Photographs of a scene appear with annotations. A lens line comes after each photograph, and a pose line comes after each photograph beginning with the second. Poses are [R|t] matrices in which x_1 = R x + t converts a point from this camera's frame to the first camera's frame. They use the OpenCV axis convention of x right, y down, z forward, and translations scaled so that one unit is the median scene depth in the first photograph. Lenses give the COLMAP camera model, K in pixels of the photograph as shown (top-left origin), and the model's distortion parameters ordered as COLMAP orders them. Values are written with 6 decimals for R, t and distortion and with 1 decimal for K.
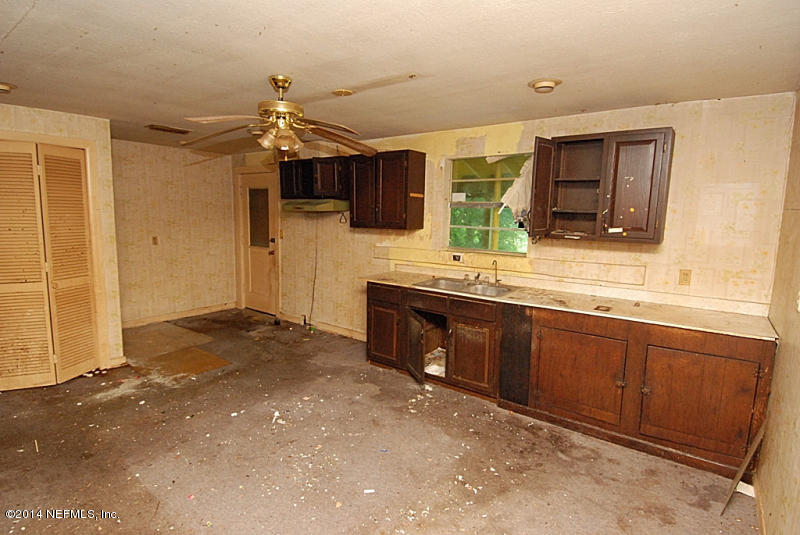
lens RADIAL K [[417.1, 0, 397.5], [0, 417.1, 266.9], [0, 0, 1]] dist [0.032611, -0.043850]
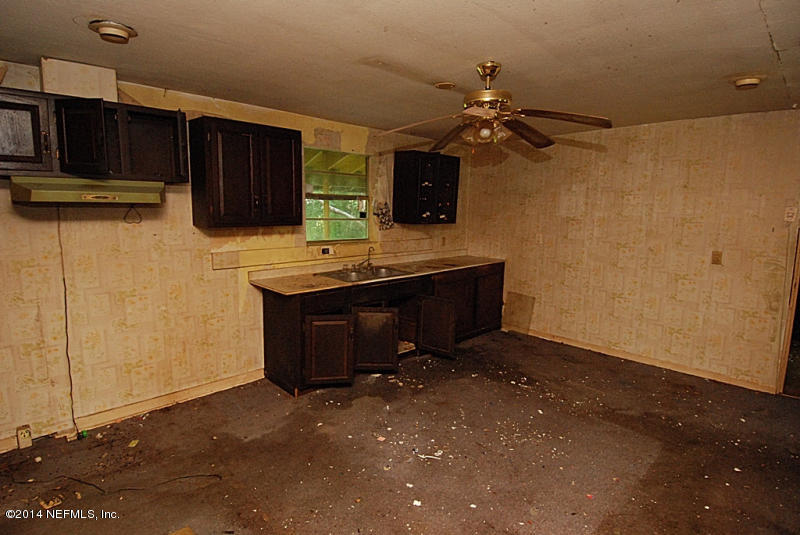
lens RADIAL K [[417.1, 0, 397.5], [0, 417.1, 266.9], [0, 0, 1]] dist [0.032611, -0.043850]
pose [[0.141092, -0.153439, 0.978033, -0.870333], [0.118051, 0.983475, 0.137263, -0.108568], [-0.982933, 0.096091, 0.156874, 0.741250]]
